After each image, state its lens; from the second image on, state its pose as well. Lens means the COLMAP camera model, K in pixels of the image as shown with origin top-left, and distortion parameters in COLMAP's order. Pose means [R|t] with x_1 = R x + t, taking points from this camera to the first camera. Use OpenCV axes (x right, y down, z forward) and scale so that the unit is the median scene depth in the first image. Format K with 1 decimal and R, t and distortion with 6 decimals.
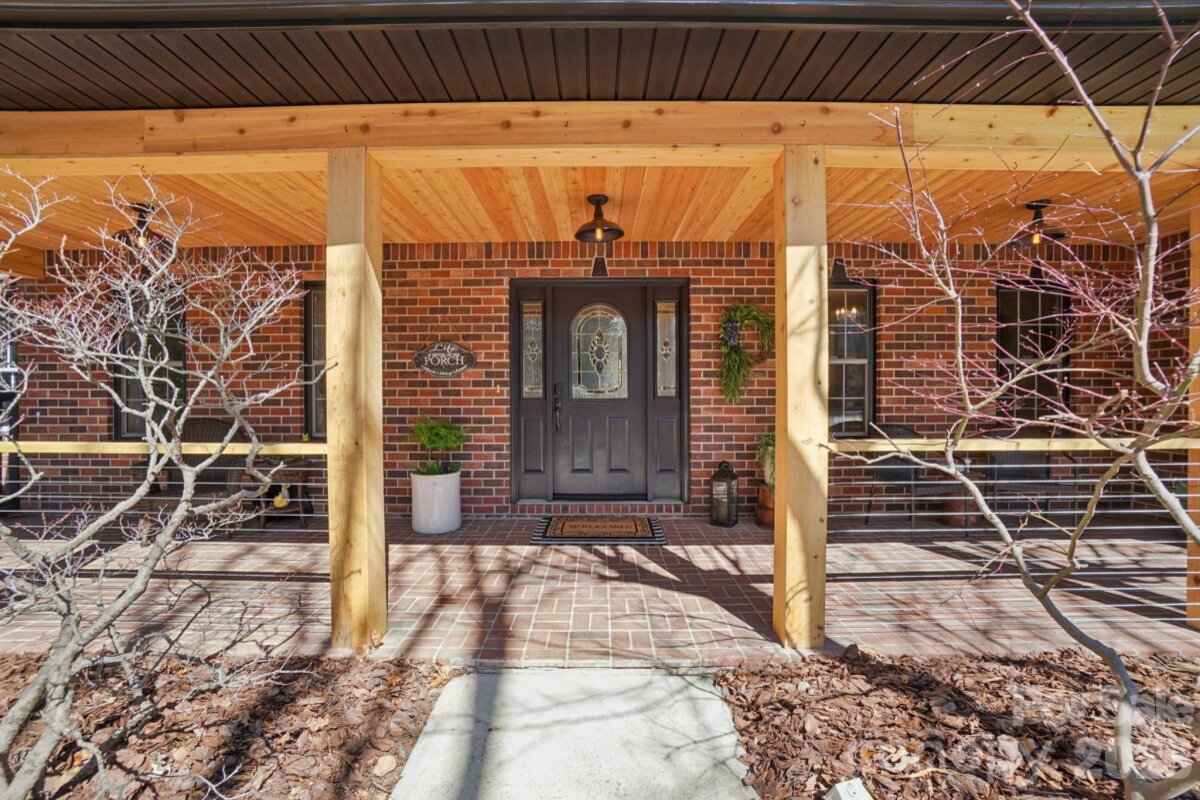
lens RADIAL K [[535.5, 0, 598.1], [0, 535.5, 392.8], [0, 0, 1]] dist [-0.009899, 0.002228]
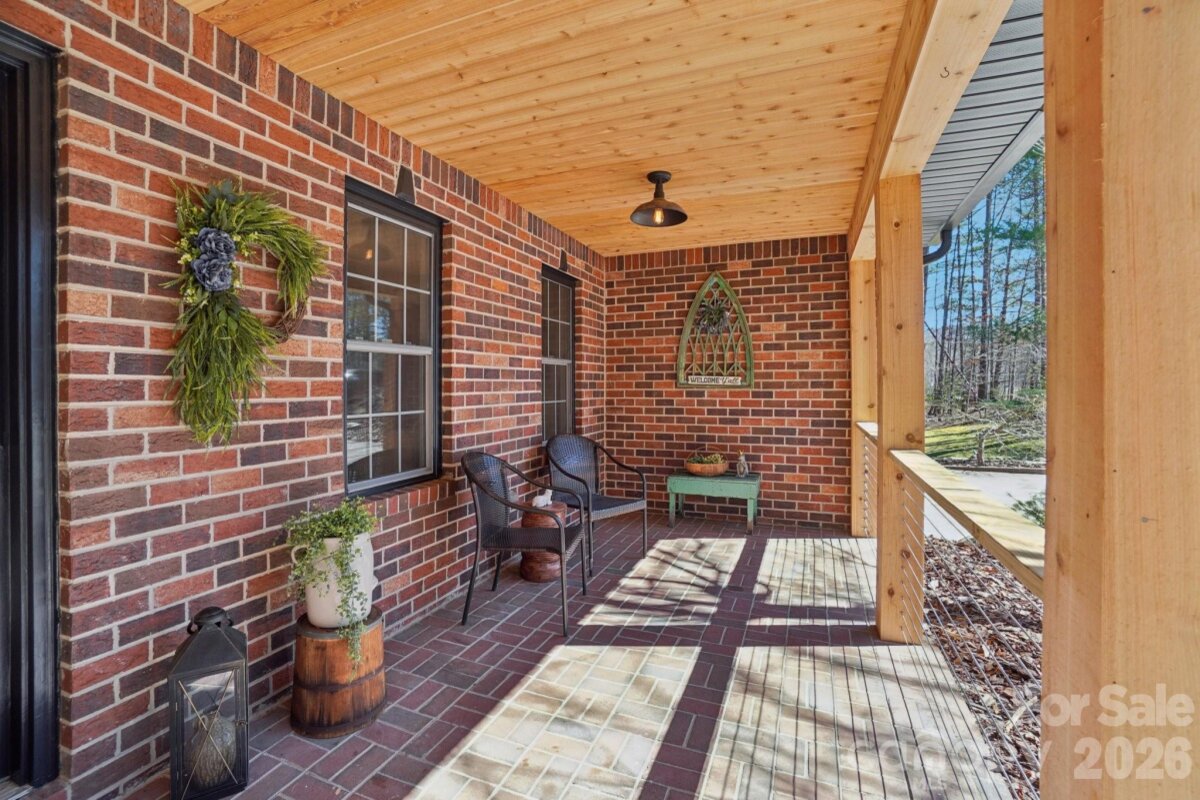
lens RADIAL K [[535.5, 0, 587.7], [0, 535.5, 379.6], [0, 0, 1]] dist [-0.009899, 0.002228]
pose [[0.379894, 0.006398, 0.925008, 0.001763], [0.012014, 0.999858, -0.011850, -0.017445], [-0.924952, 0.015615, 0.379763, 0.611792]]
